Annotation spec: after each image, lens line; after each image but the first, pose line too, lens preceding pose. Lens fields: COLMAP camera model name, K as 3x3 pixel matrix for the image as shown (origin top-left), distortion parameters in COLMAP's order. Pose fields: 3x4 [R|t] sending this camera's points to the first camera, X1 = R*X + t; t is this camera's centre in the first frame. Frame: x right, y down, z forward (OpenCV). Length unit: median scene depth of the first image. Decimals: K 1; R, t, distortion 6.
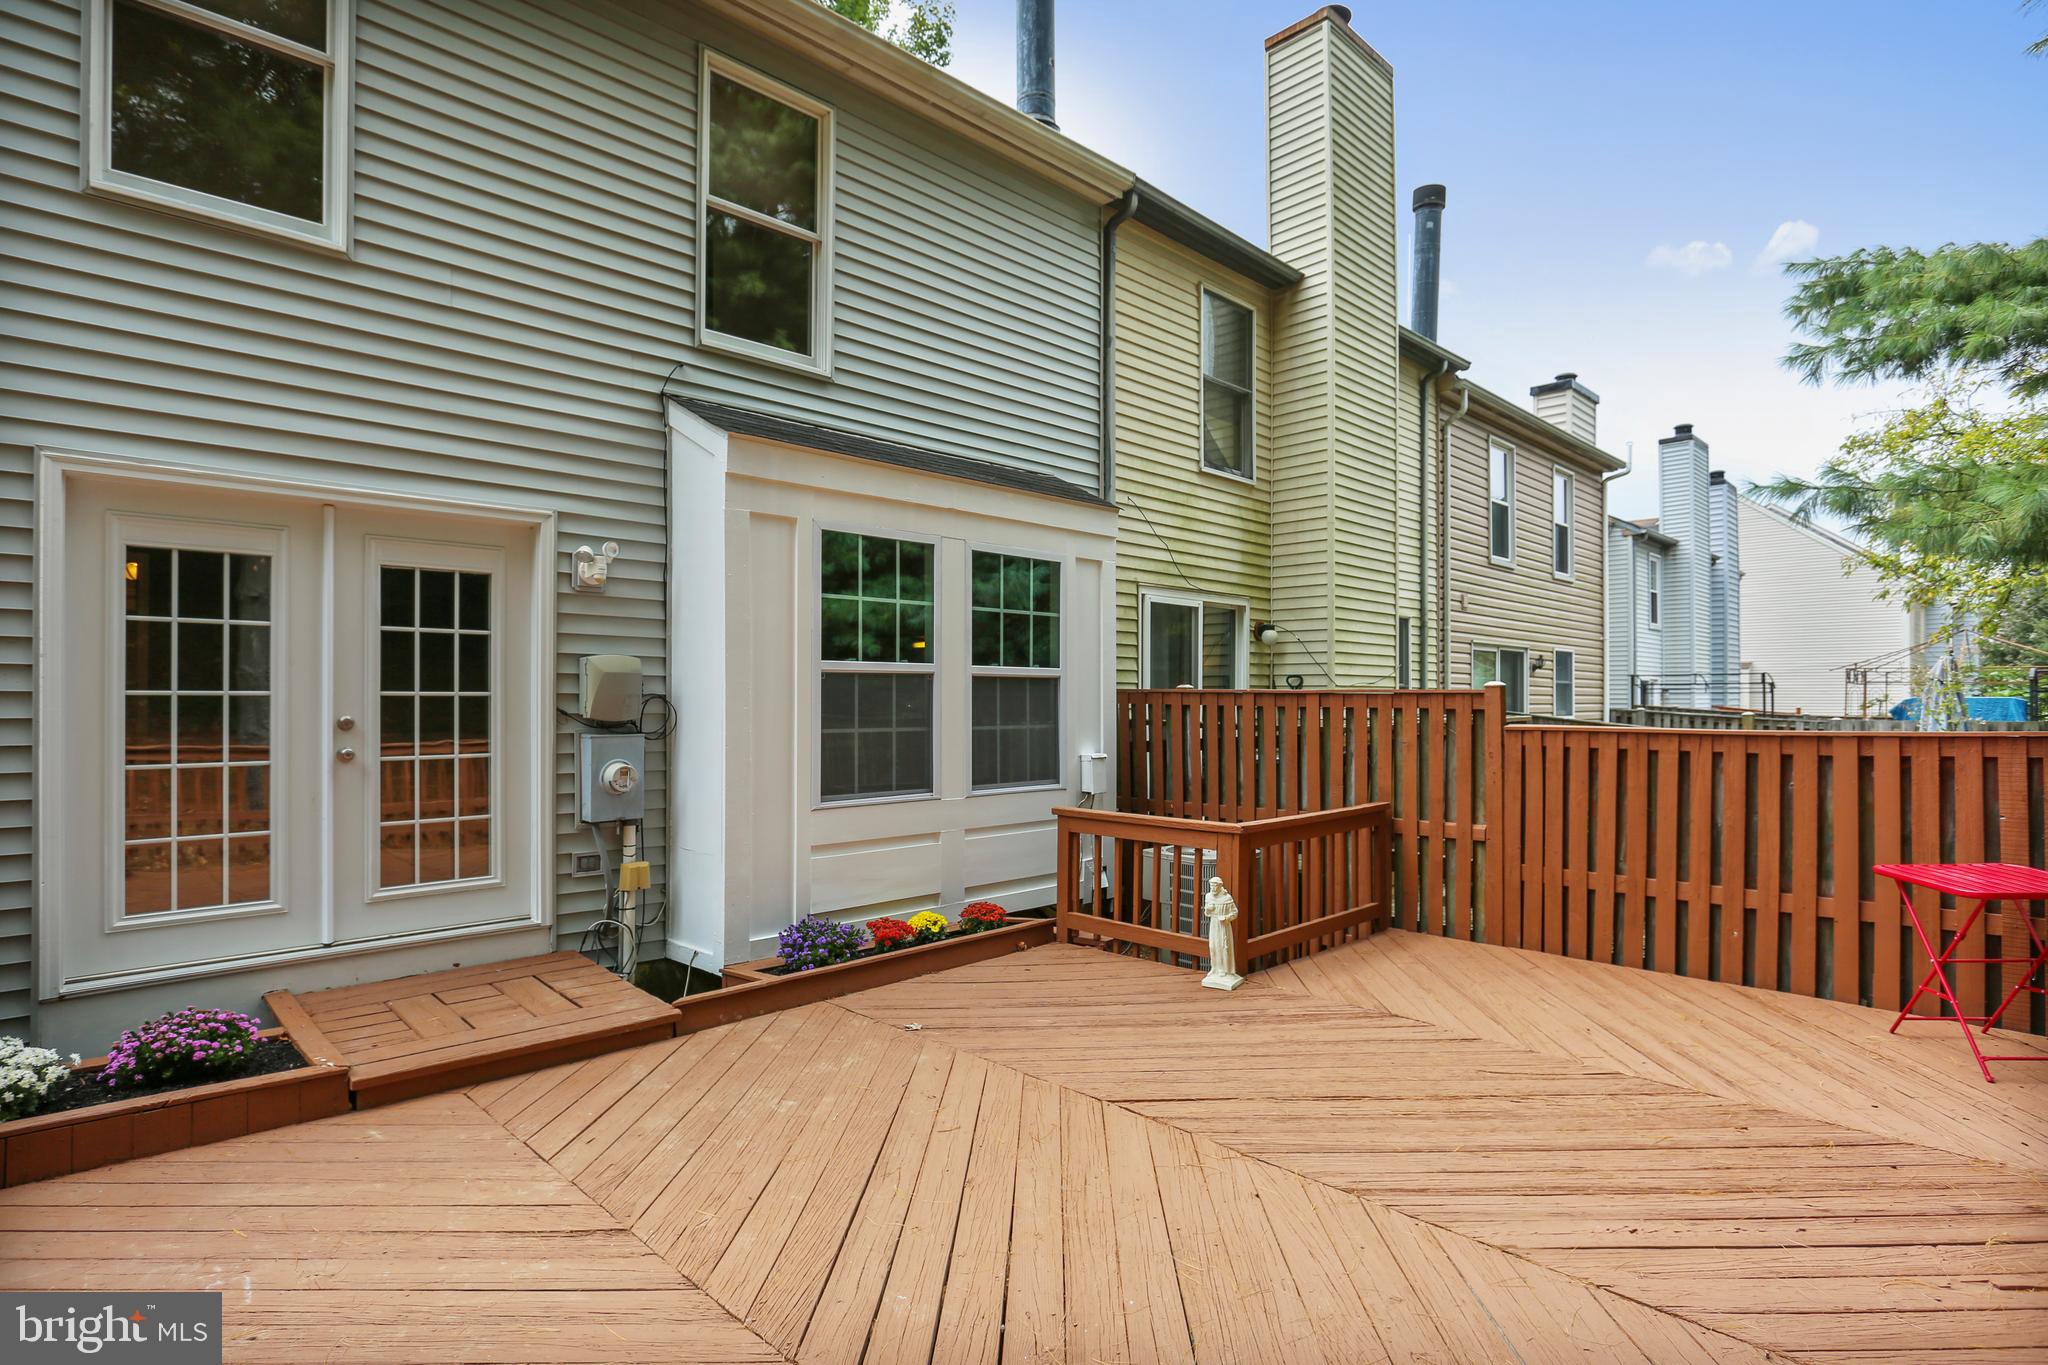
lens RADIAL K [[1041.5, 0, 996.2], [0, 1041.5, 692.8], [0, 0, 1]] dist [-0.000650, 0.000348]
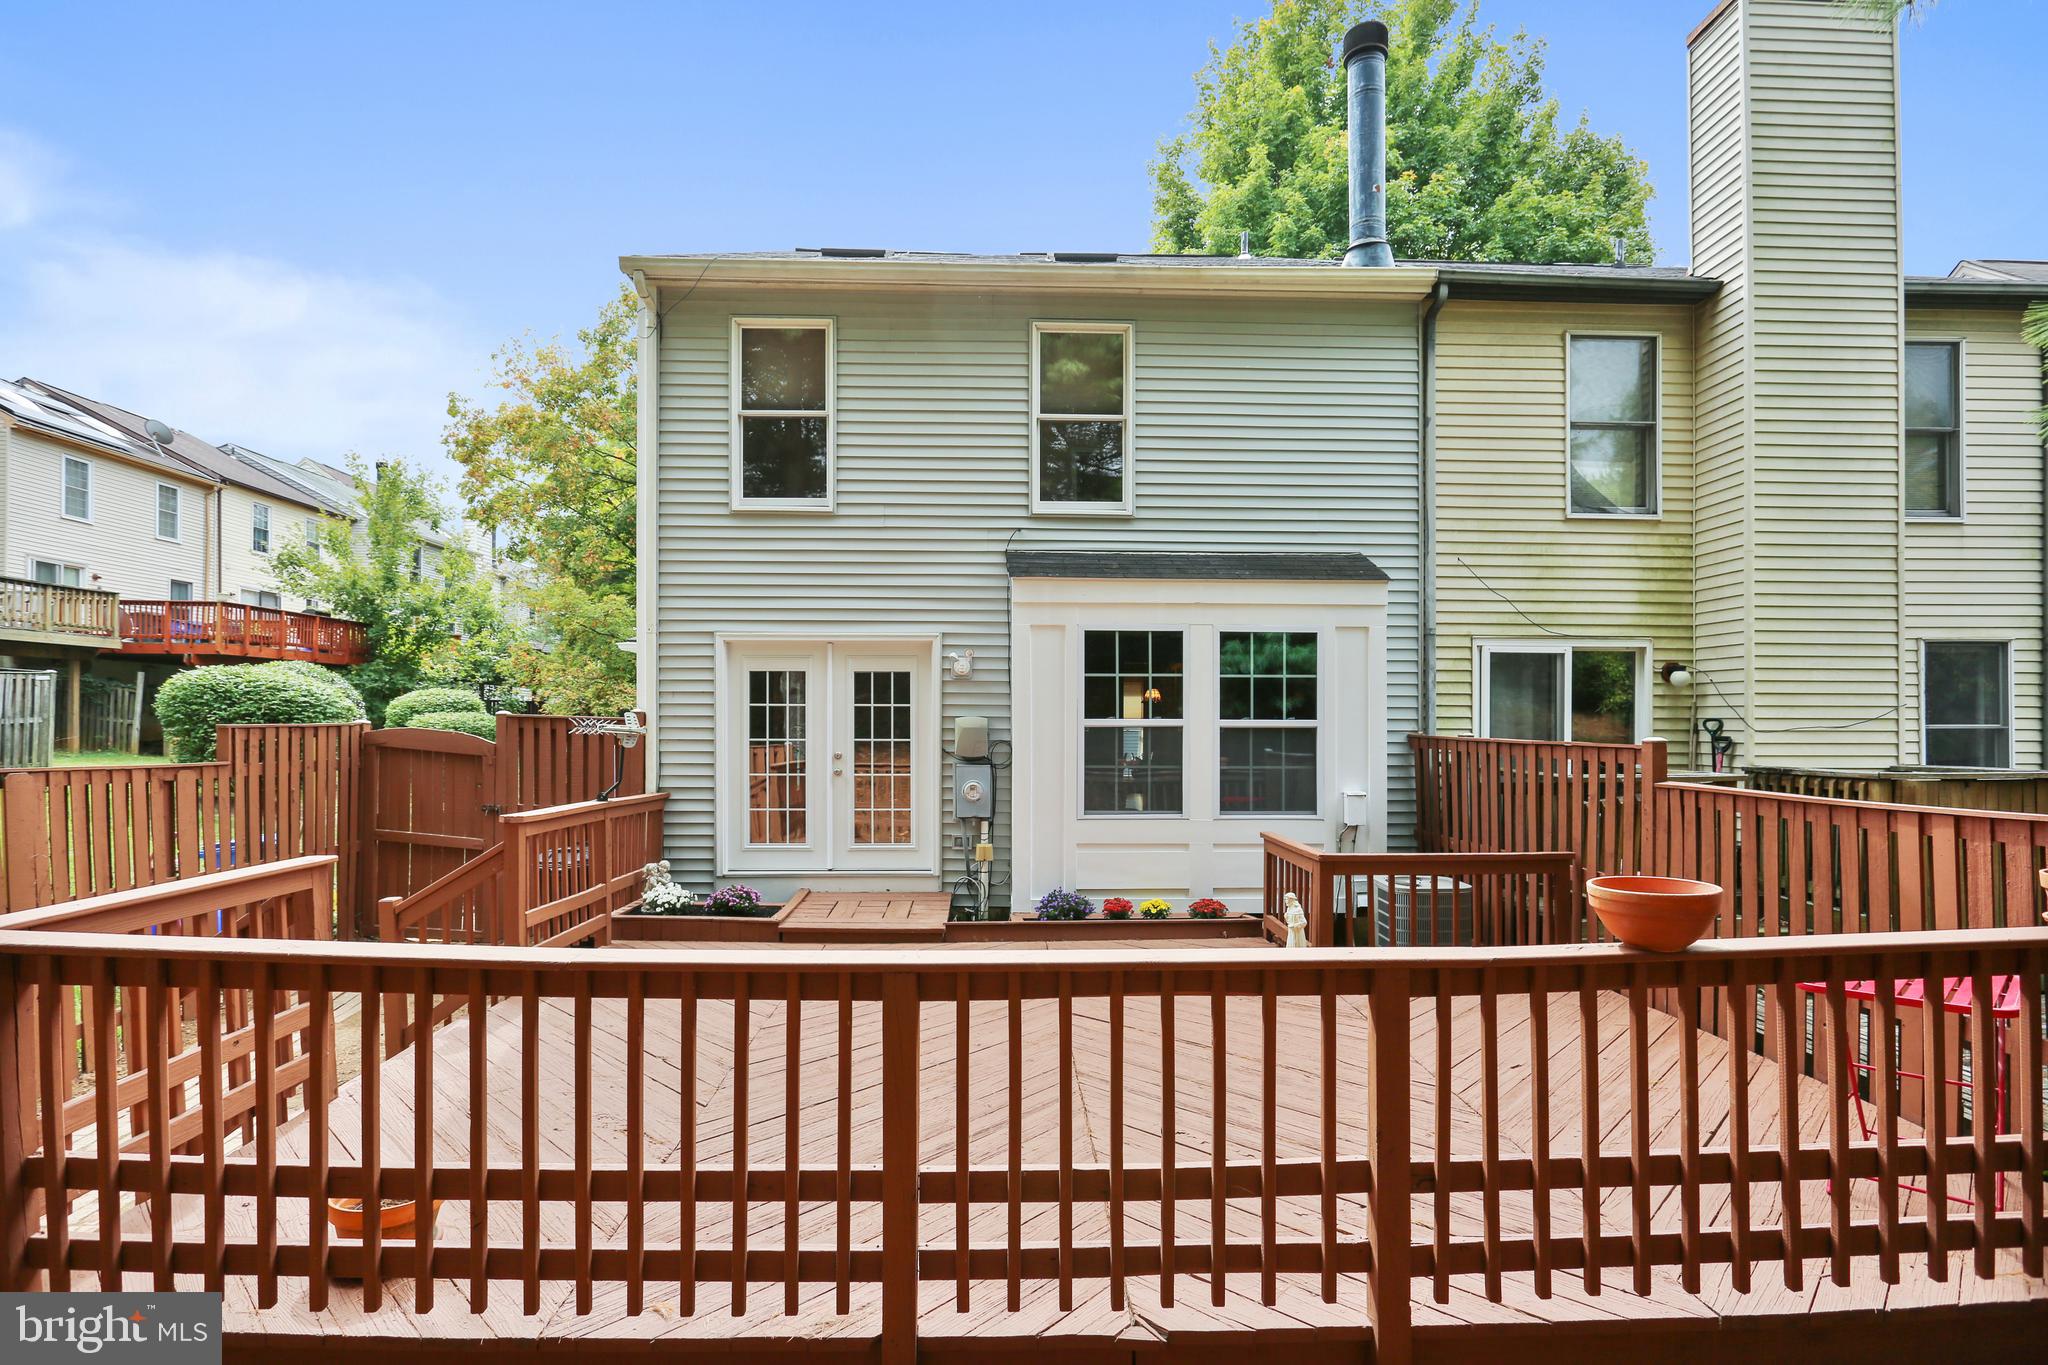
lens RADIAL K [[963.0, 0, 1018.7], [0, 963.0, 723.9], [0, 0, 1]] dist [-0.003132, 0.000041]
pose [[0.740274, 0.001031, -0.672305, 0.681242], [0.002321, 0.999989, 0.004089, -0.029651], [0.672301, -0.004587, 0.740263, -0.074010]]
